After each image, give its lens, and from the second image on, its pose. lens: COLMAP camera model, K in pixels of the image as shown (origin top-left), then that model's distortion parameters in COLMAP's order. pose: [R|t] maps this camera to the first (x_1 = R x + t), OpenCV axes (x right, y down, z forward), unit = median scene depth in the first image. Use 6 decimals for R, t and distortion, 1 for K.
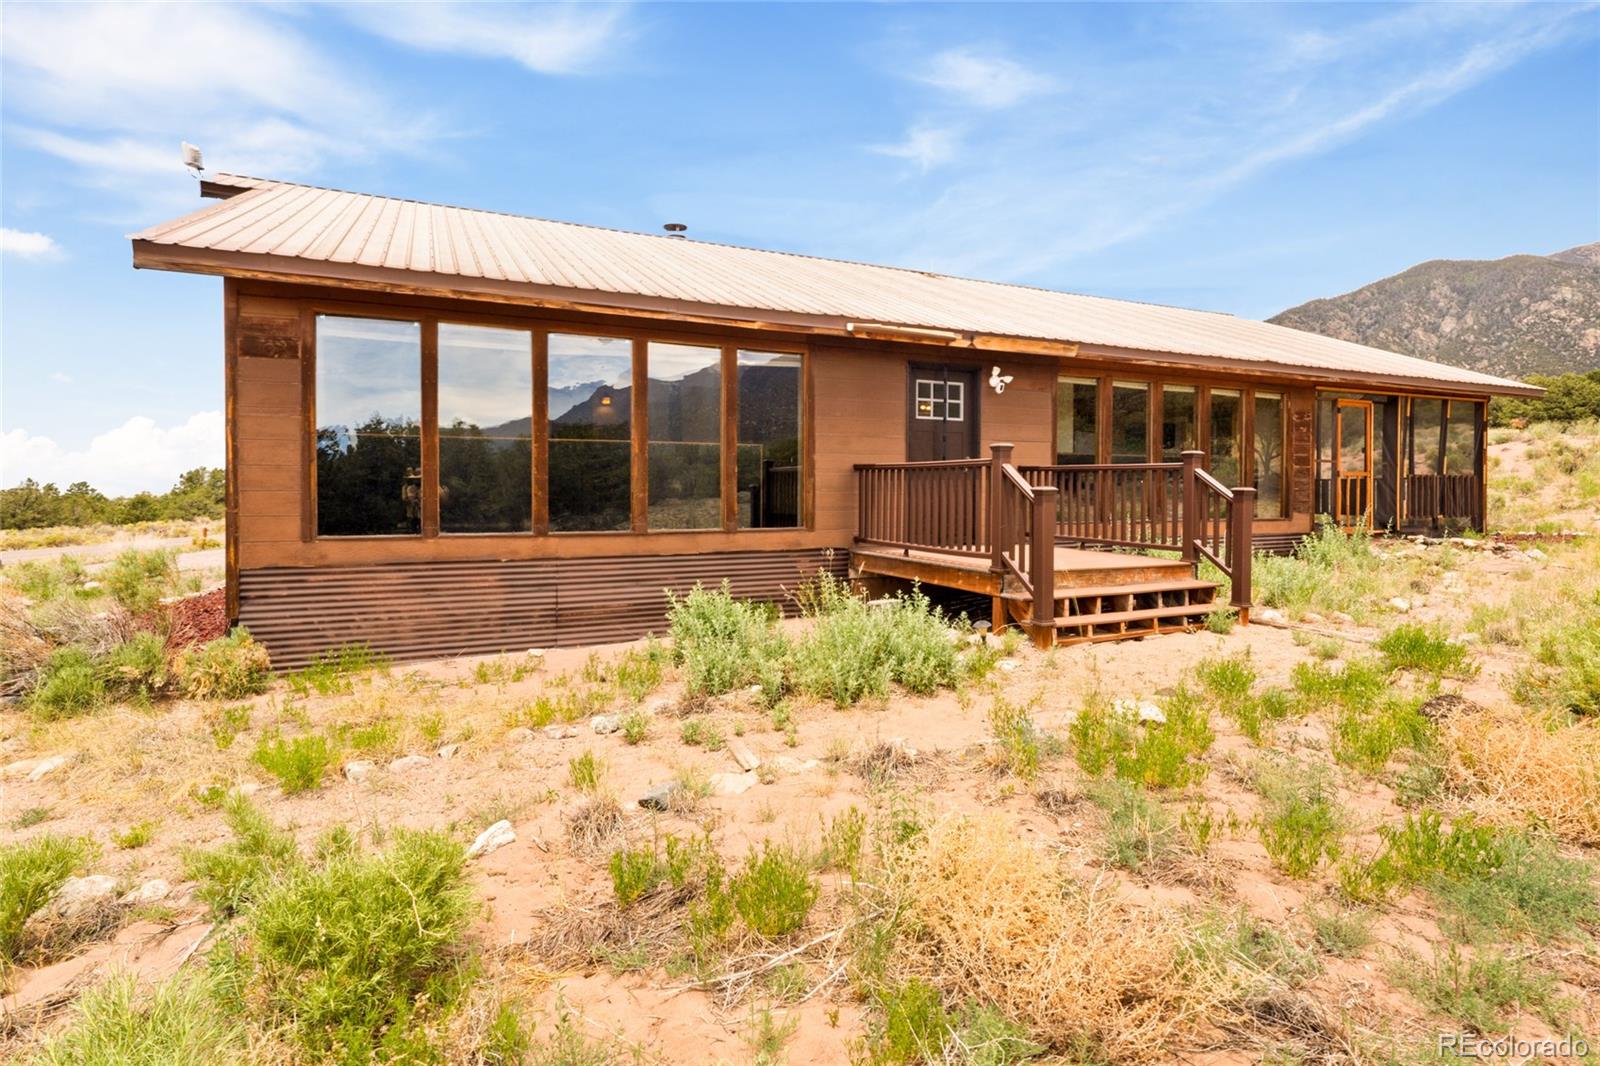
lens RADIAL K [[775.3, 0, 794.7], [0, 775.3, 476.9], [0, 0, 1]] dist [0.000155, -0.000815]
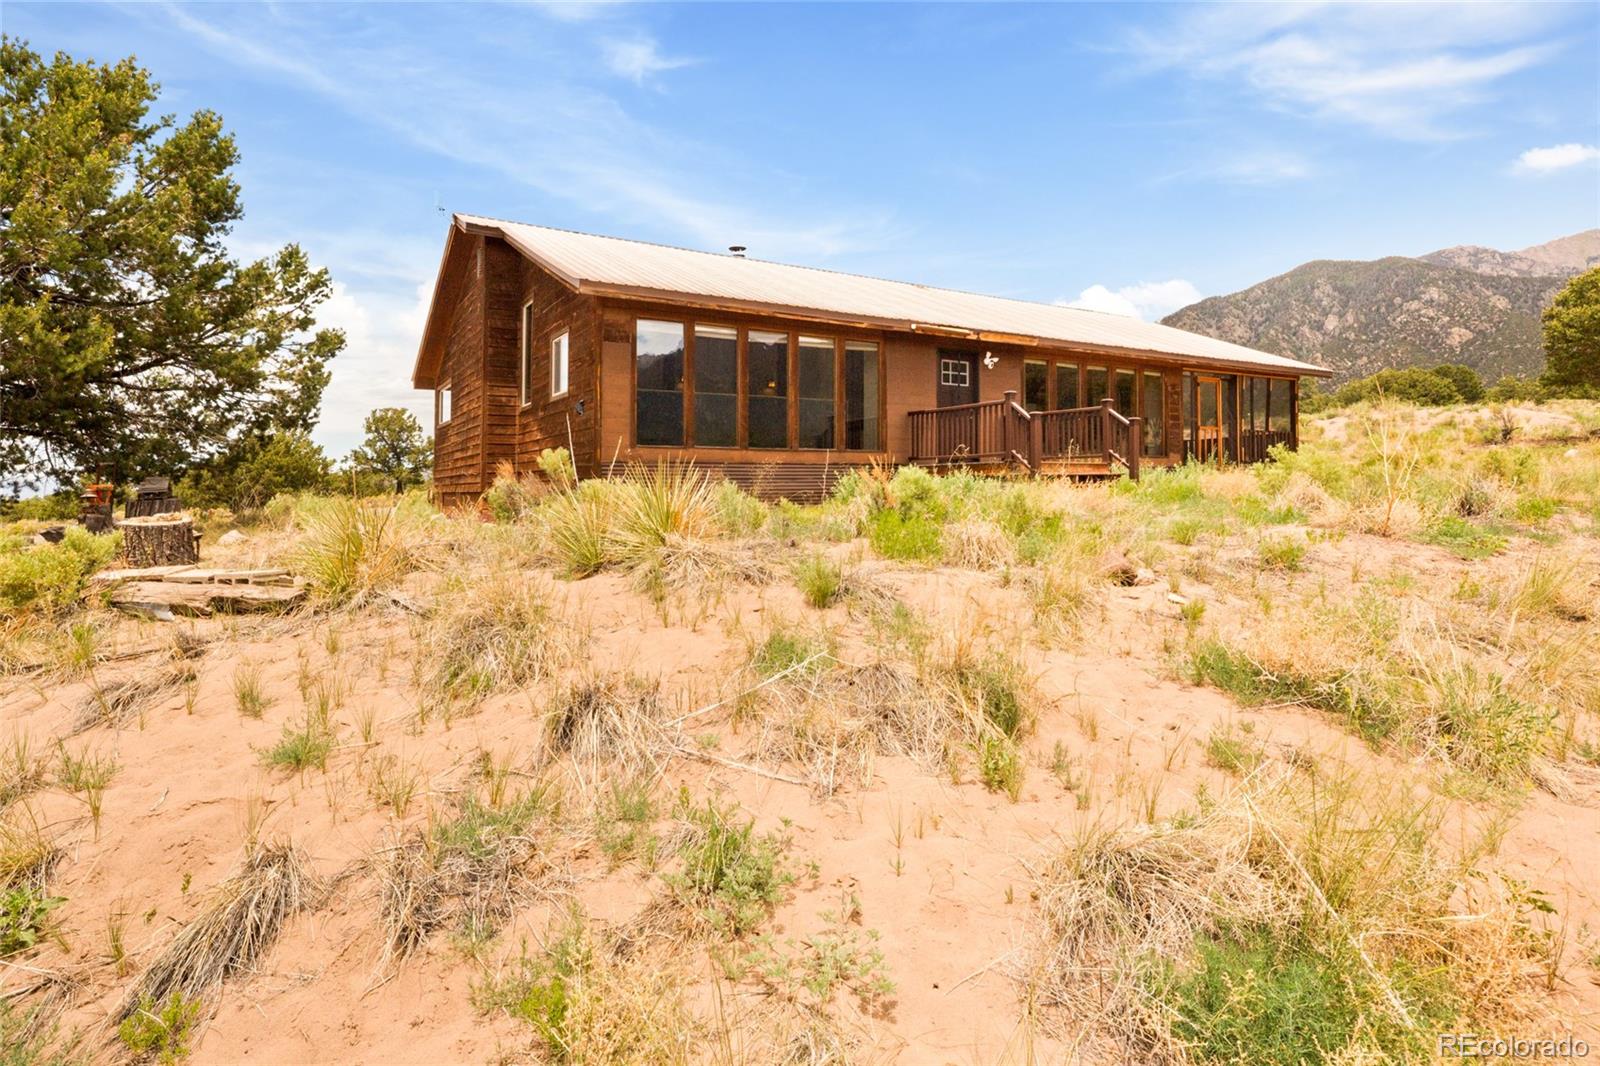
lens RADIAL K [[827.5, 0, 801.3], [0, 827.5, 483.4], [0, 0, 1]] dist [-0.001105, 0.000009]
pose [[0.991607, -0.016171, 0.128276, -0.339887], [0.015569, 0.999863, 0.005689, 0.110697], [-0.128350, -0.003644, 0.991722, -0.627073]]
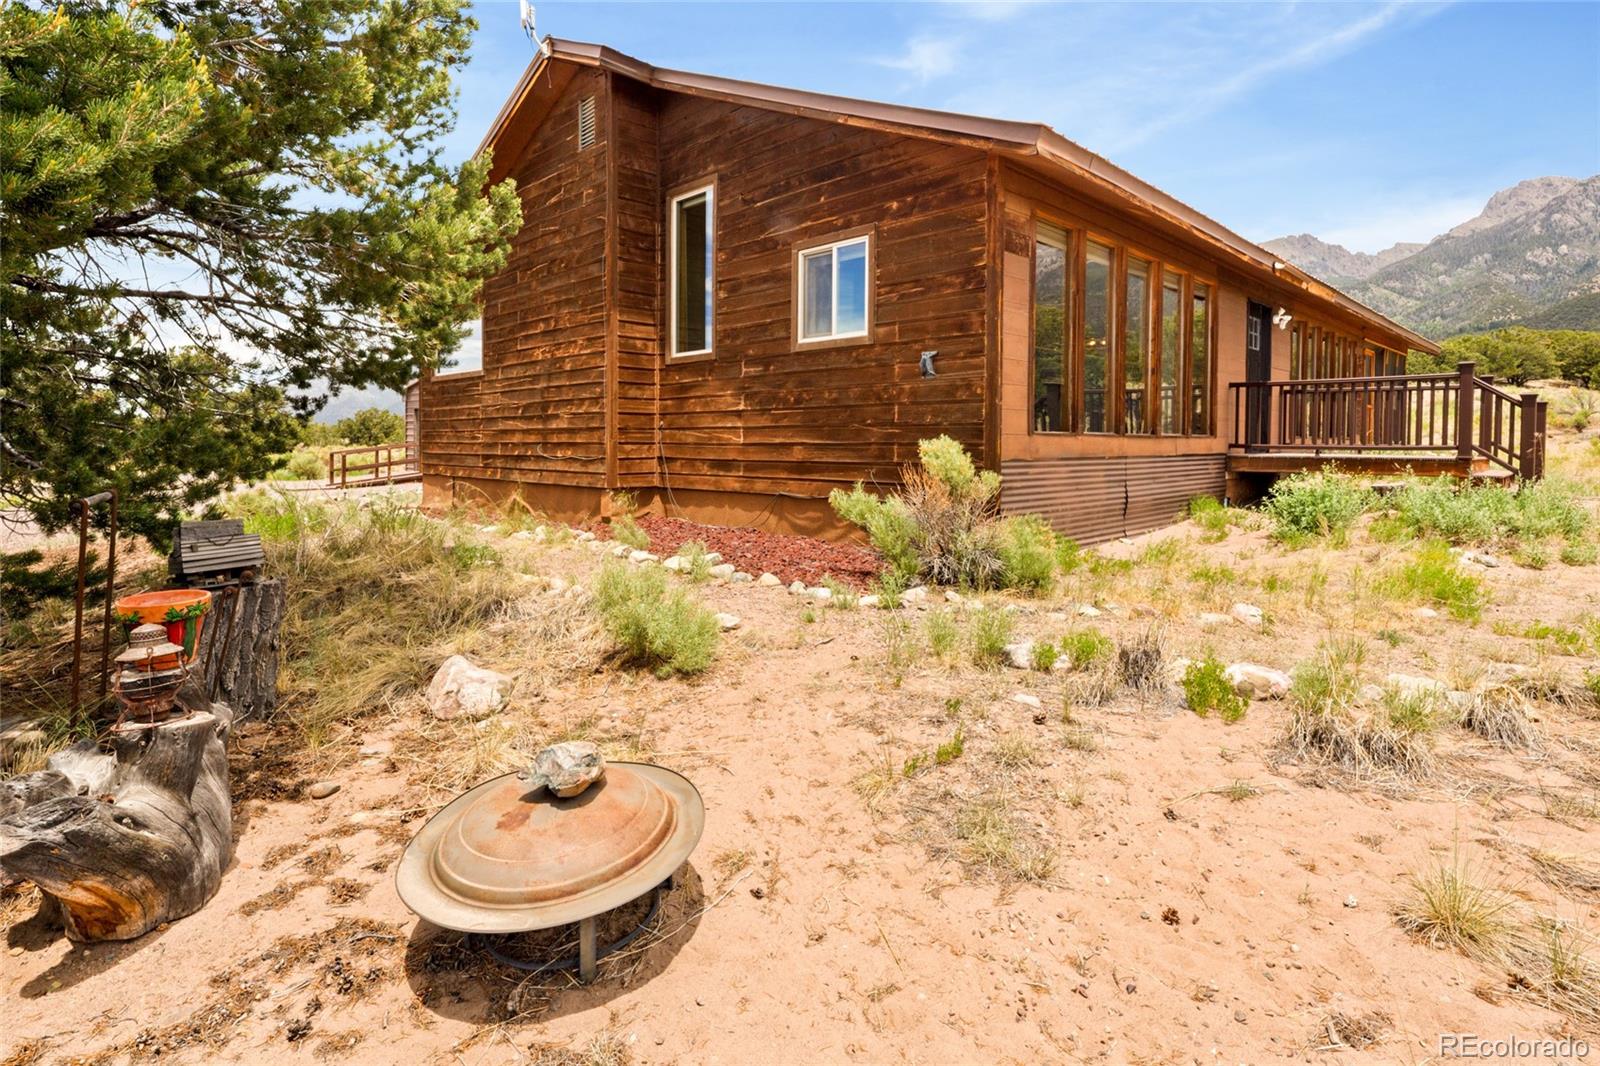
lens RADIAL K [[797.3, 0, 802.6], [0, 797.3, 466.5], [0, 0, 1]] dist [0.002293, 0.000538]
pose [[0.934875, -0.015592, 0.354635, -0.898209], [0.000718, 0.999116, 0.042036, 0.055546], [-0.354977, -0.039044, 0.934059, 0.079427]]
